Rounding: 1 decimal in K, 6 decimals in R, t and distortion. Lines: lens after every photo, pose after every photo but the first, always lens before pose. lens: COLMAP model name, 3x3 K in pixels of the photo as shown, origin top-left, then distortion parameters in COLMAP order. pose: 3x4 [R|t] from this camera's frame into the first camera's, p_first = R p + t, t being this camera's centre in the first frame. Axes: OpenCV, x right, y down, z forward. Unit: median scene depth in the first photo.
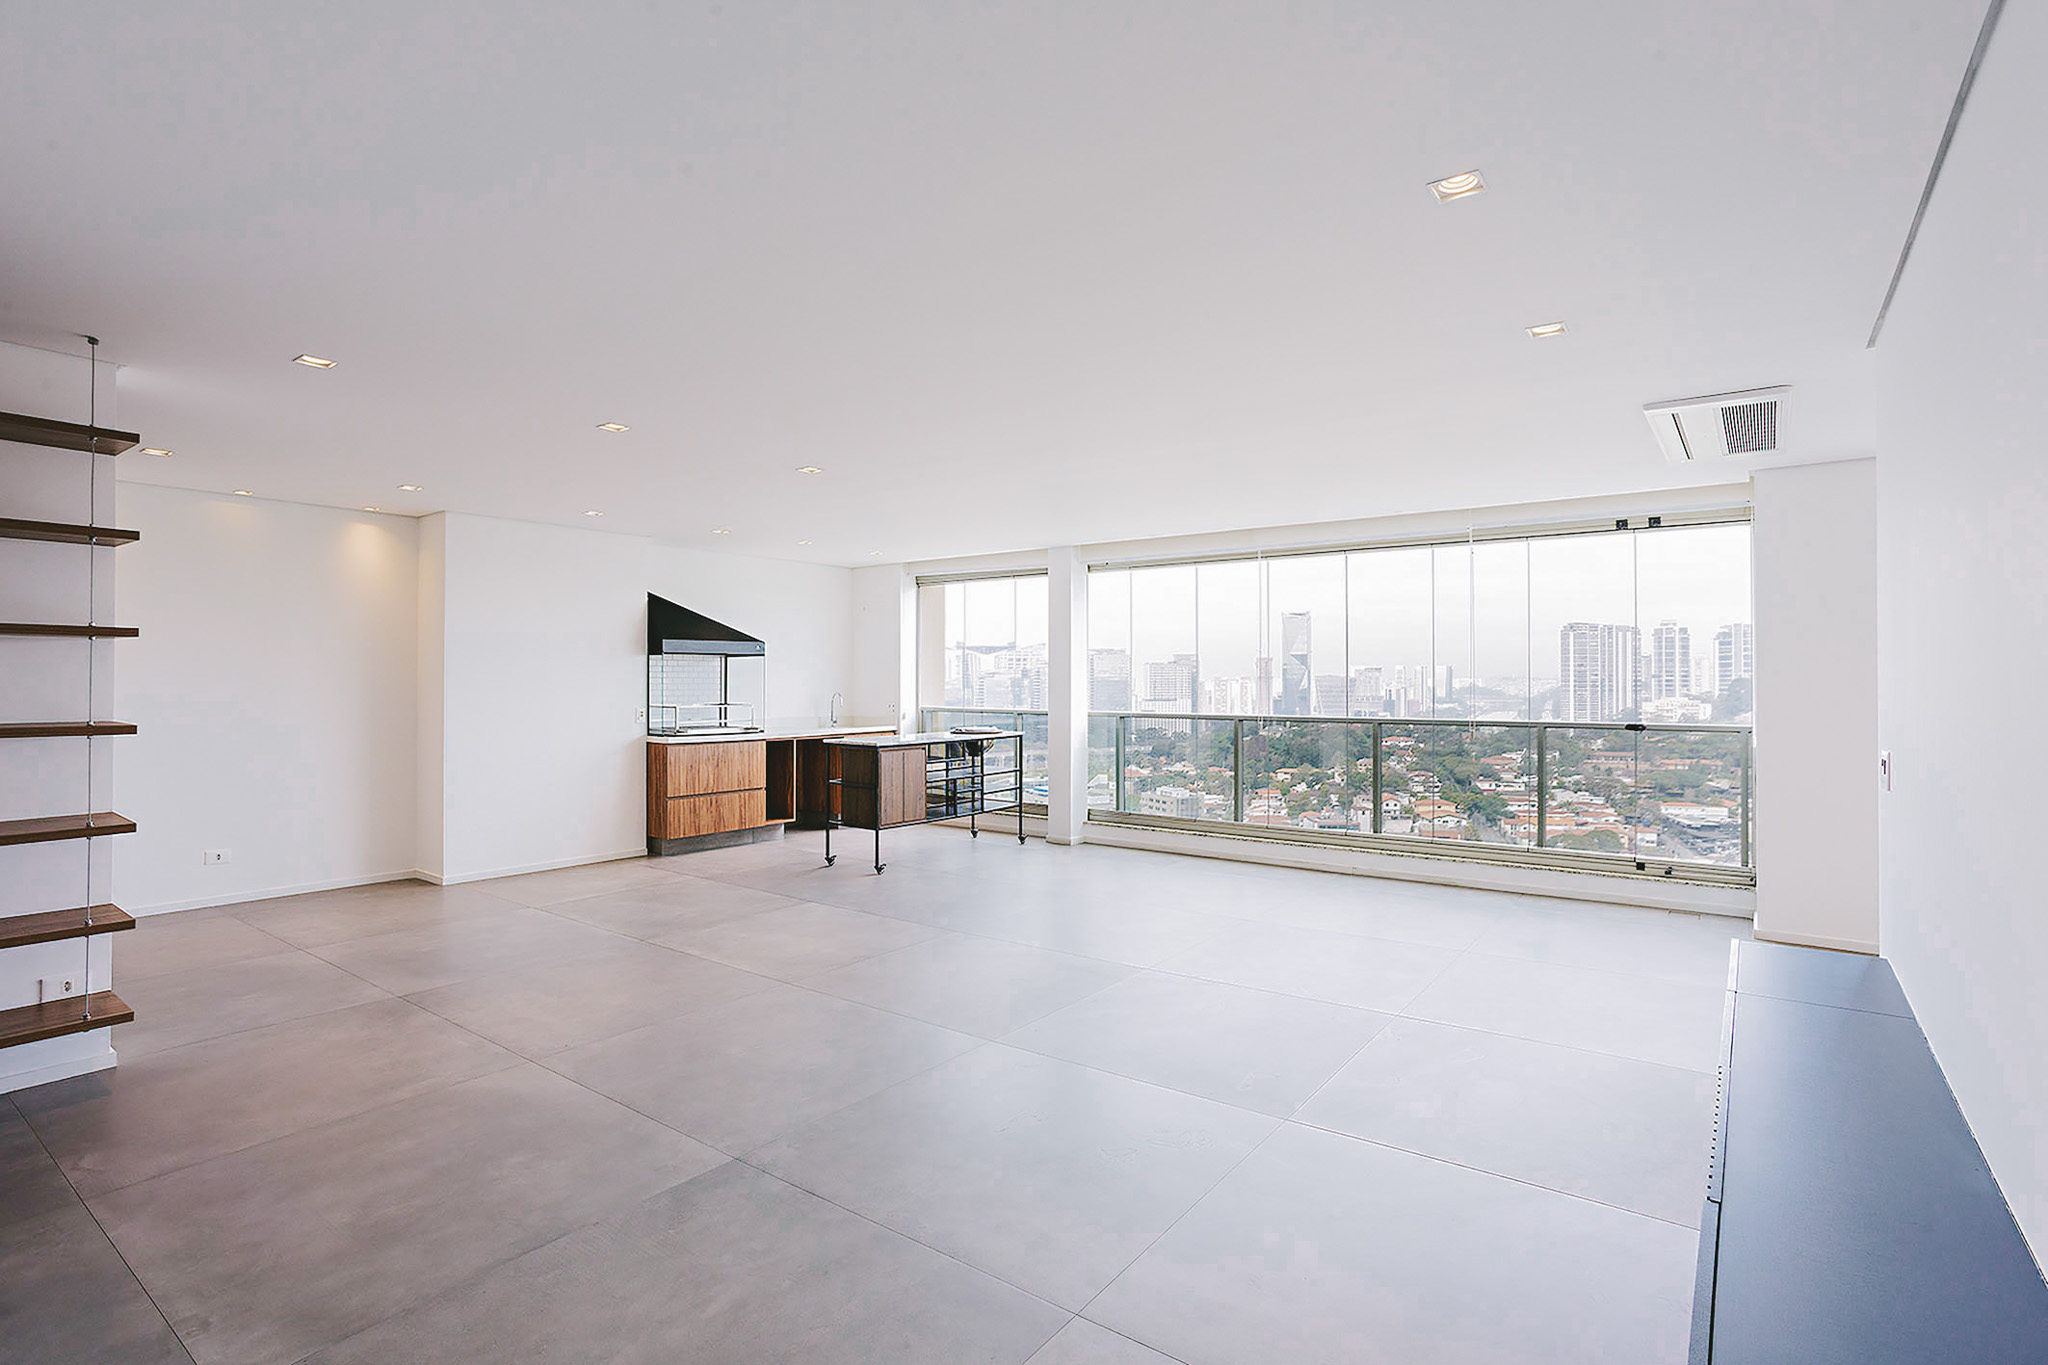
lens RADIAL K [[976.6, 0, 1039.7], [0, 976.6, 674.2], [0, 0, 1]] dist [-0.029994, 0.000716]
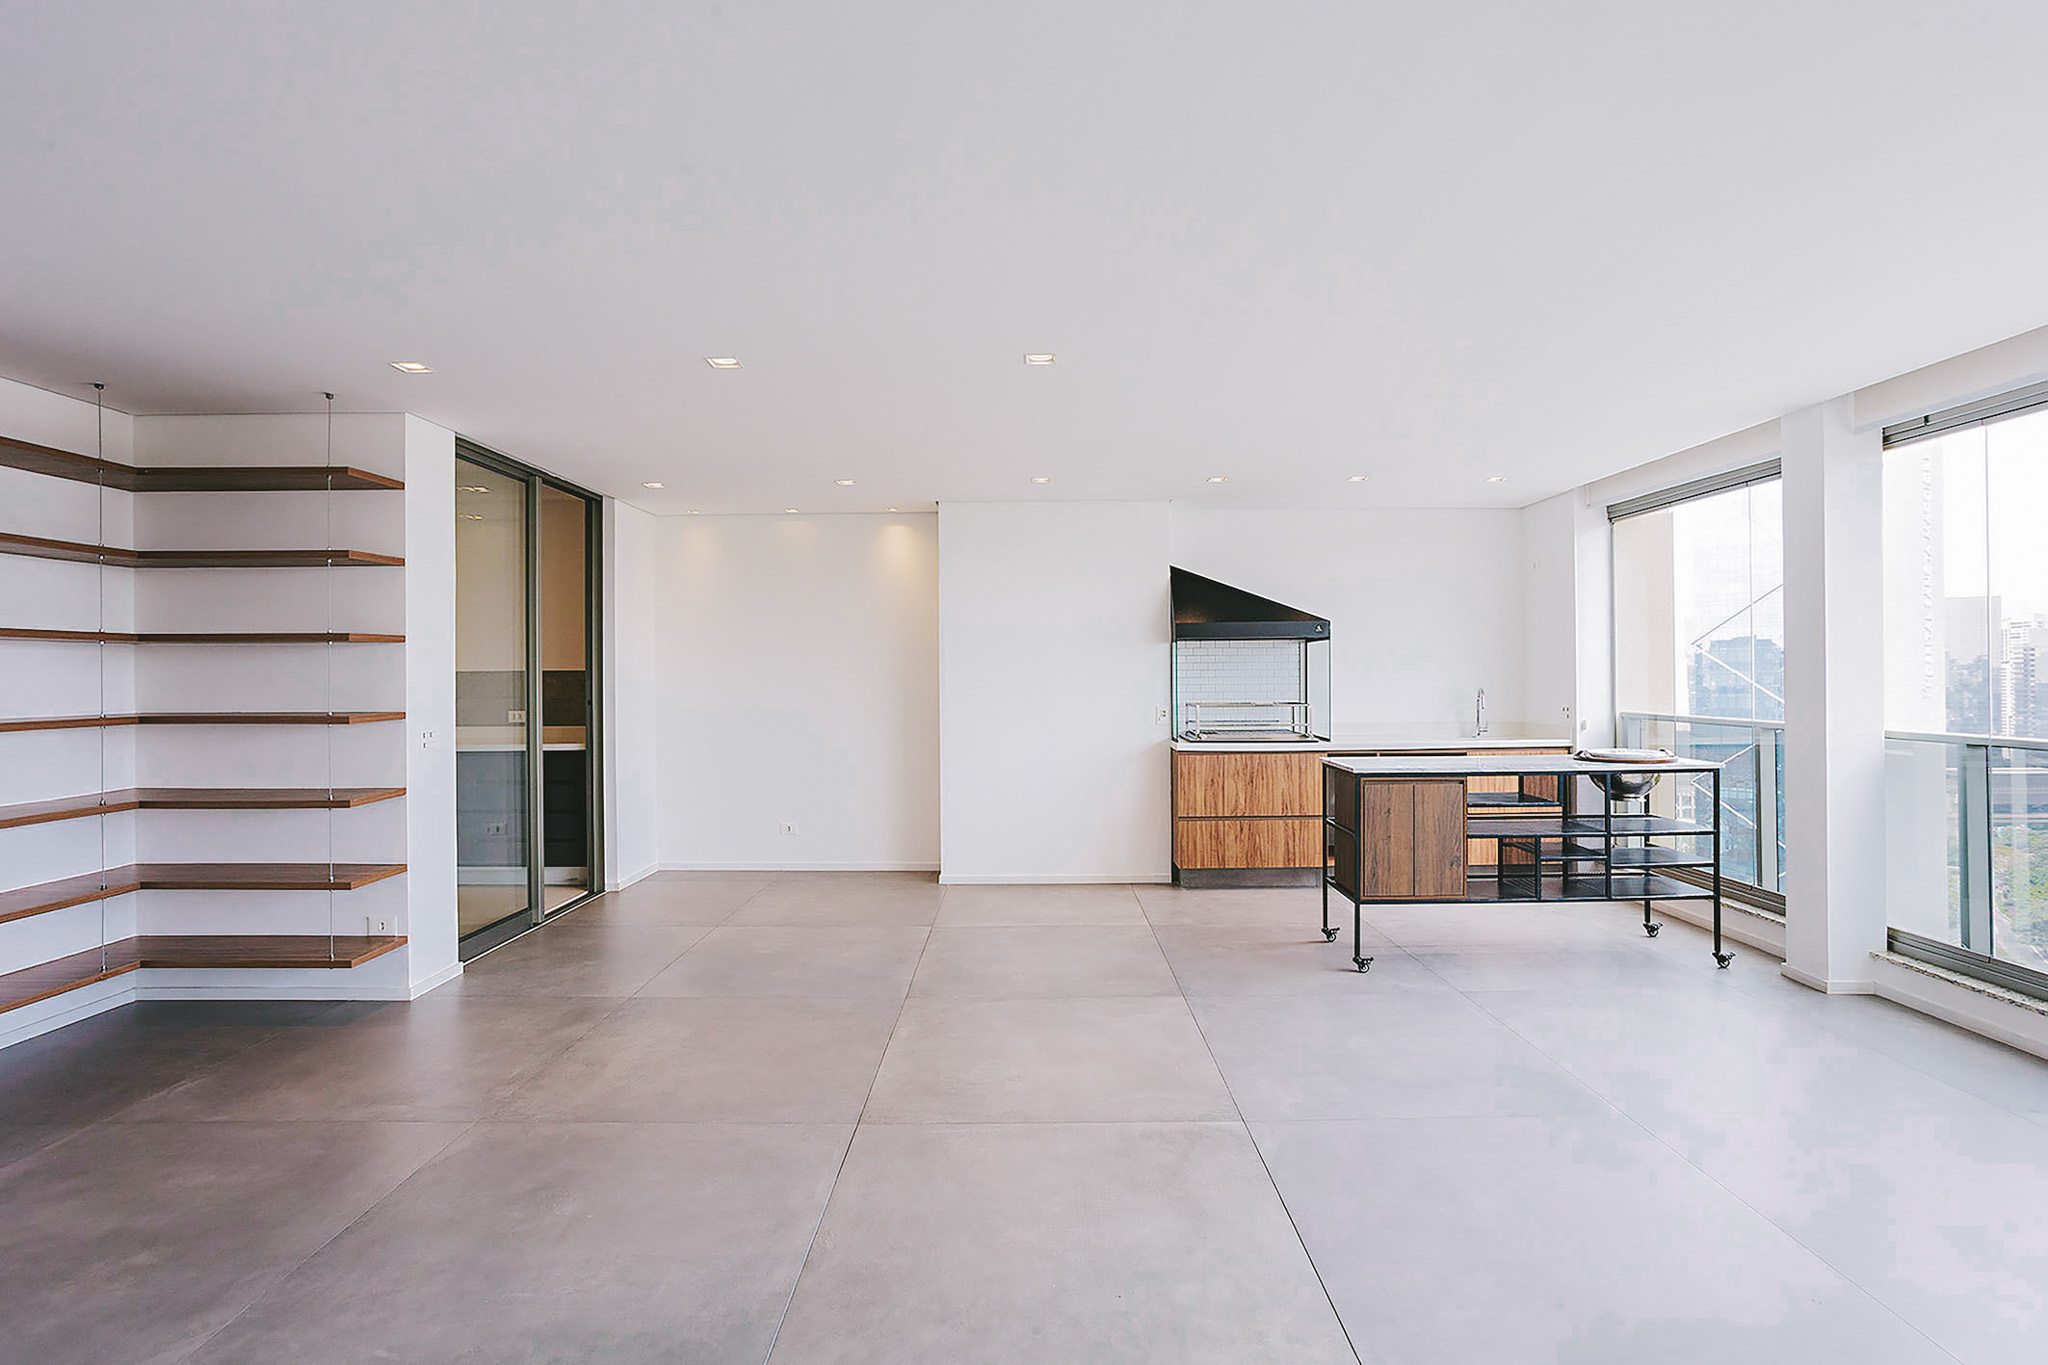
lens RADIAL K [[976.6, 0, 1039.7], [0, 976.6, 674.2], [0, 0, 1]] dist [-0.029994, 0.000716]
pose [[0.592987, -0.009637, -0.805154, 0.192490], [0.010575, 0.999935, -0.004180, 0.009629], [0.805143, -0.006036, 0.593051, 0.401331]]
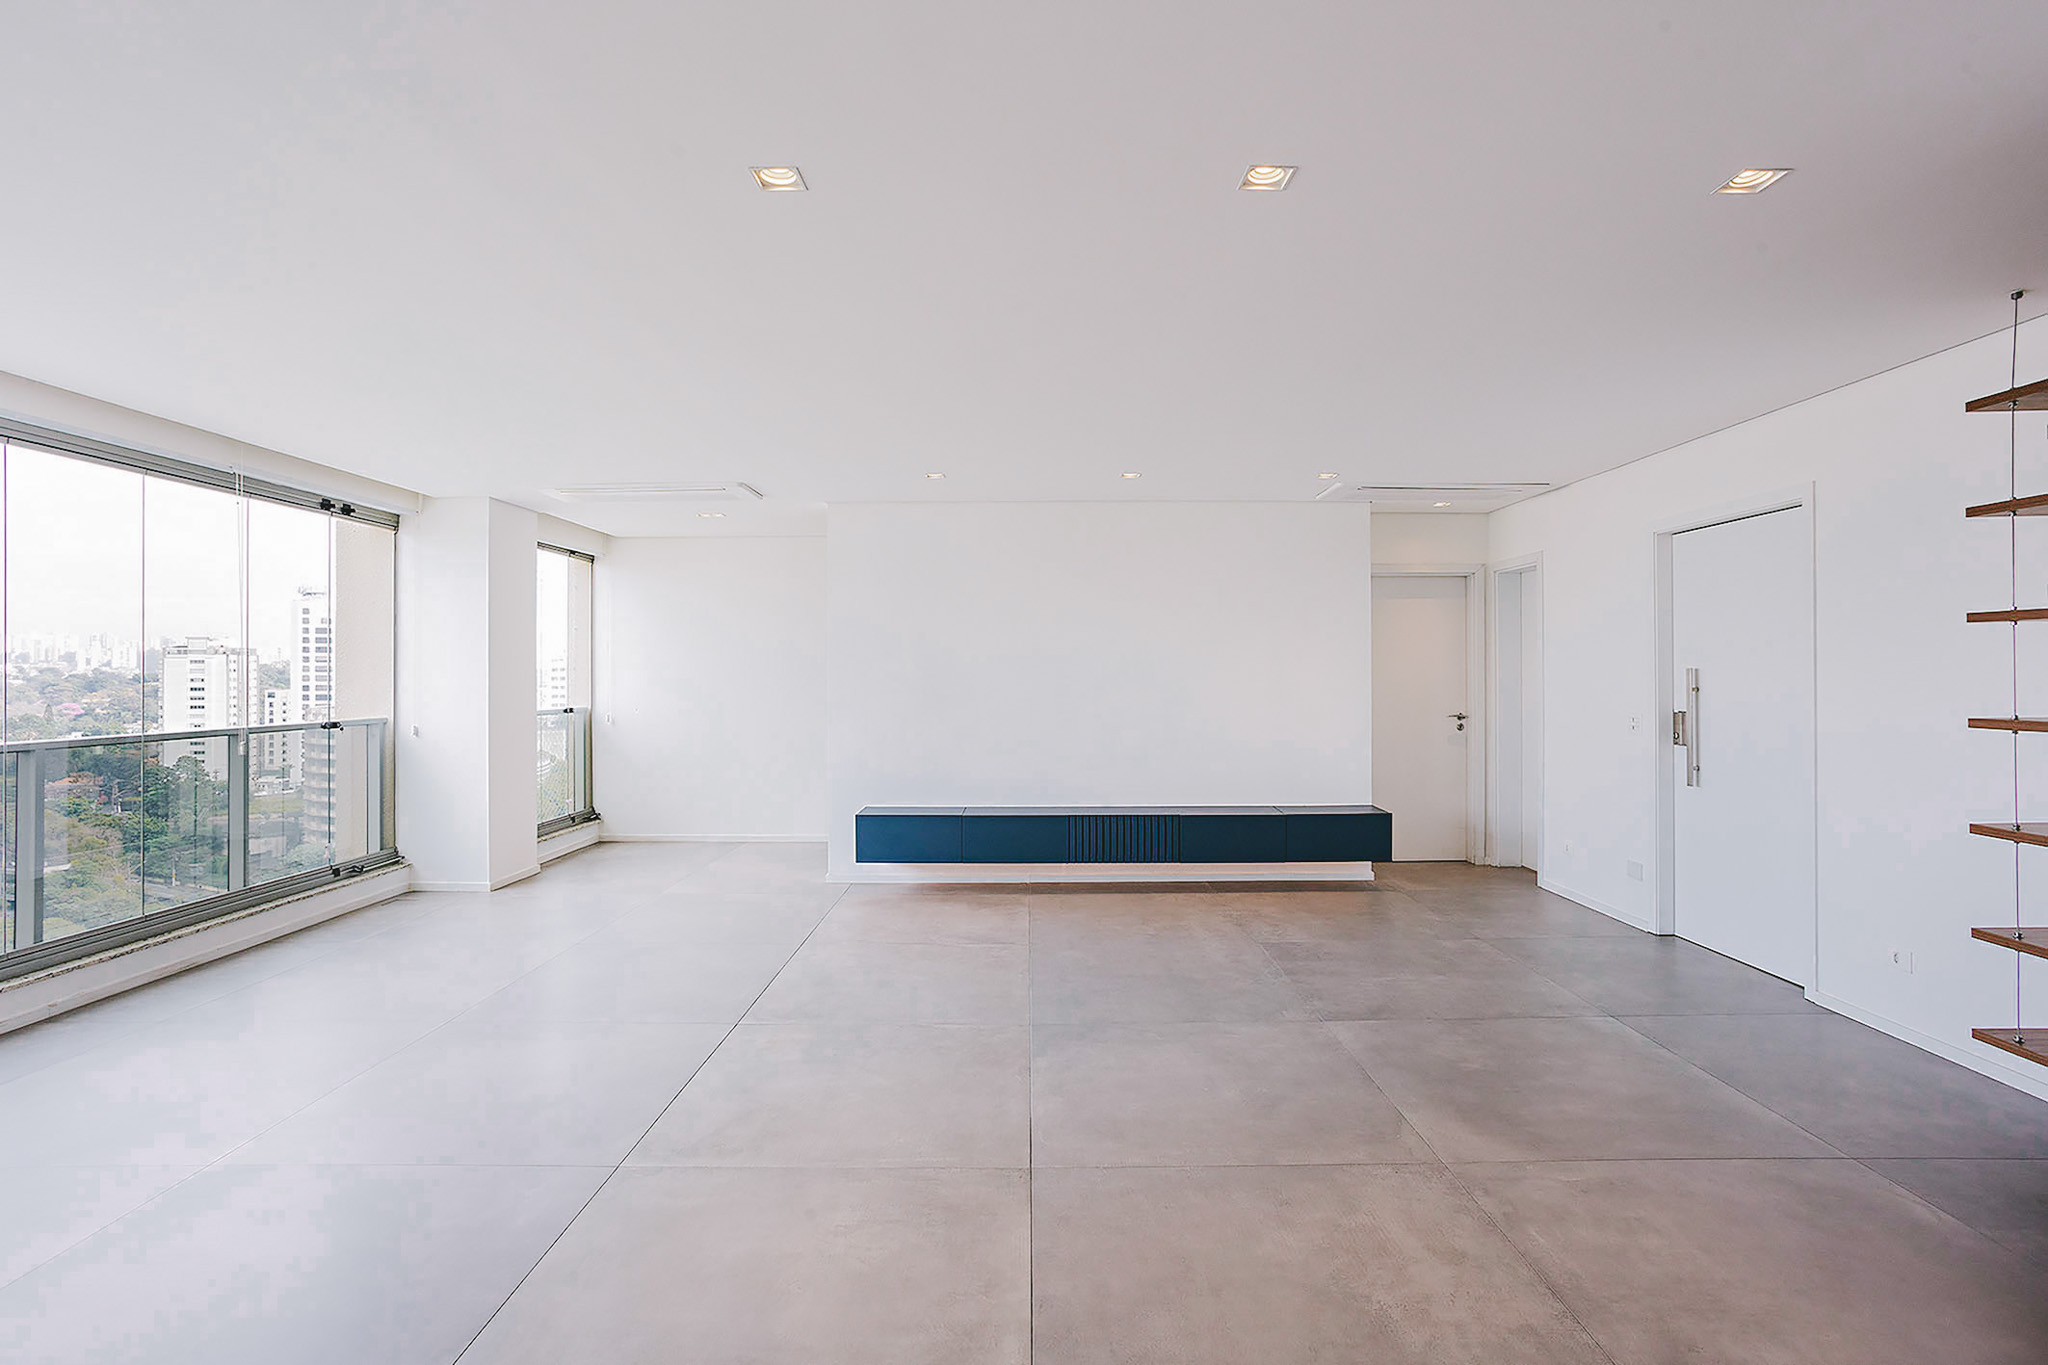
lens RADIAL K [[1039.5, 0, 1024.0], [0, 1039.5, 682.5], [0, 0, 1]] dist [-0.026678, 0.000596]
pose [[-0.577873, -0.007415, 0.816093, -0.447174], [-0.002692, 0.999971, 0.007180, 0.004790], [-0.816122, 0.001952, -0.577876, 0.778575]]
